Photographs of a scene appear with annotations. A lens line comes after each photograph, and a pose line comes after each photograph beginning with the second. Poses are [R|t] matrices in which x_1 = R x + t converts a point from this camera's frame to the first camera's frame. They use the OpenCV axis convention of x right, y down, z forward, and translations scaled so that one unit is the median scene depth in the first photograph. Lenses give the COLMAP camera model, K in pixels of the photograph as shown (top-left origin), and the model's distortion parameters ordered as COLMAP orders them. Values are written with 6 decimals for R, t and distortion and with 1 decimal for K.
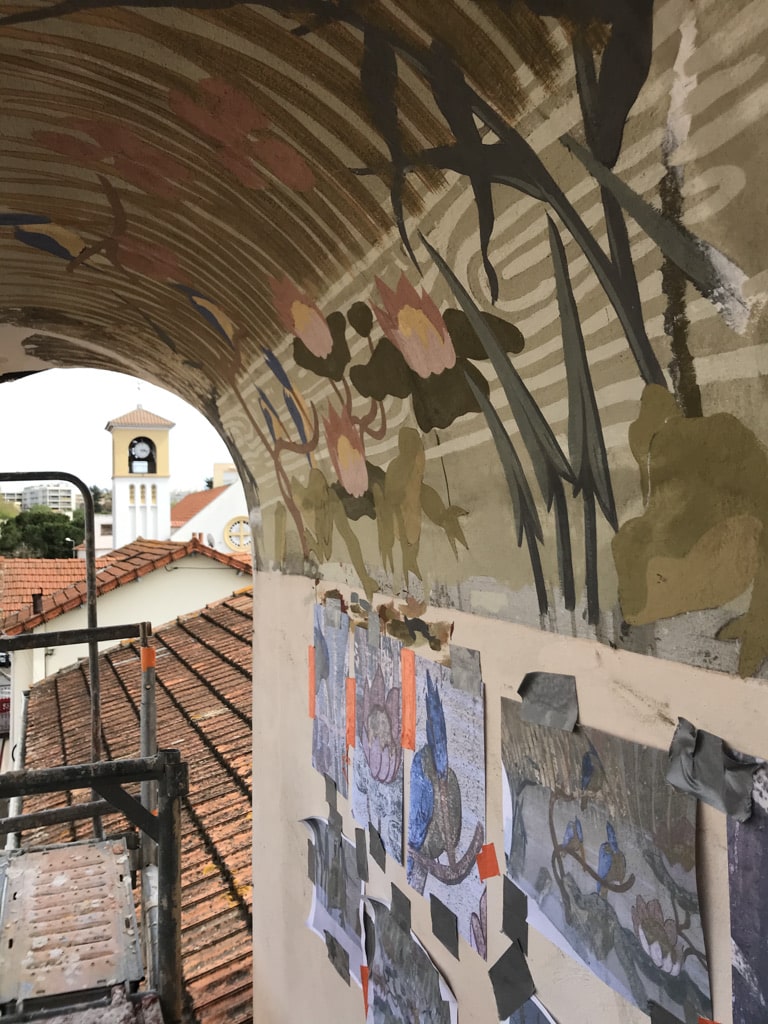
lens RADIAL K [[837.3, 0, 386.7], [0, 837.3, 497.7], [0, 0, 1]] dist [0.081239, 0.001918]
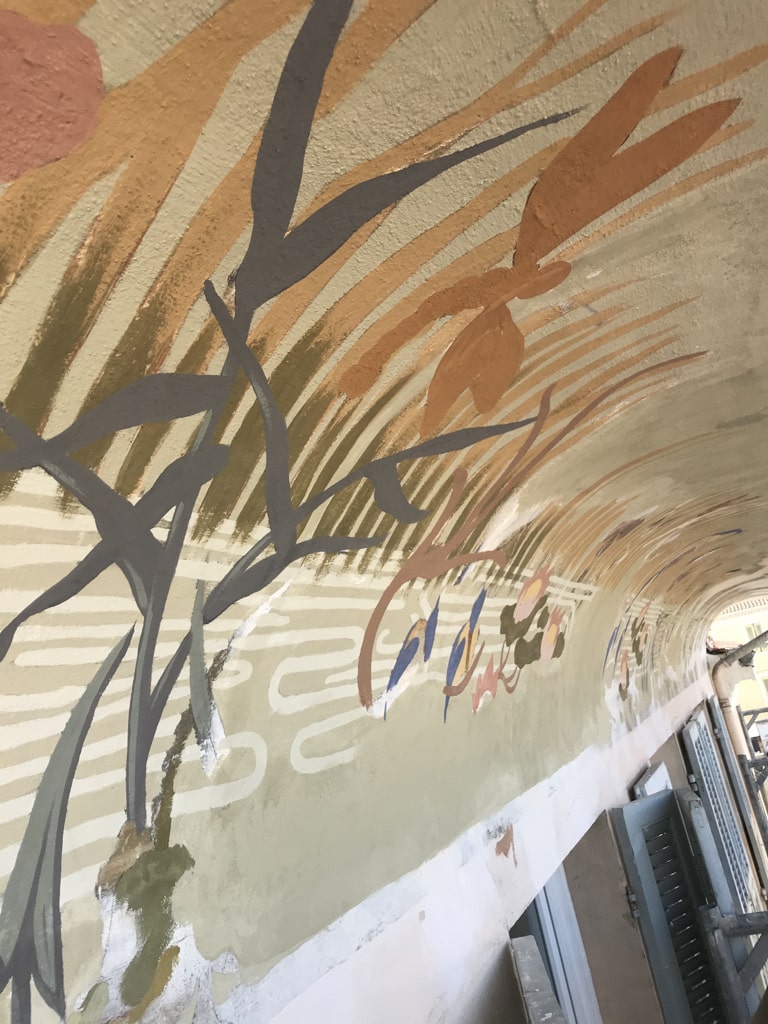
lens RADIAL K [[842.2, 0, 388.7], [0, 842.2, 504.3], [0, 0, 1]] dist [0.010967, -0.006808]
pose [[-0.692544, 0.300645, 0.655741, -0.719187], [0.171890, 0.951605, -0.254756, -0.192489], [-0.700597, -0.063714, -0.710707, 1.612030]]
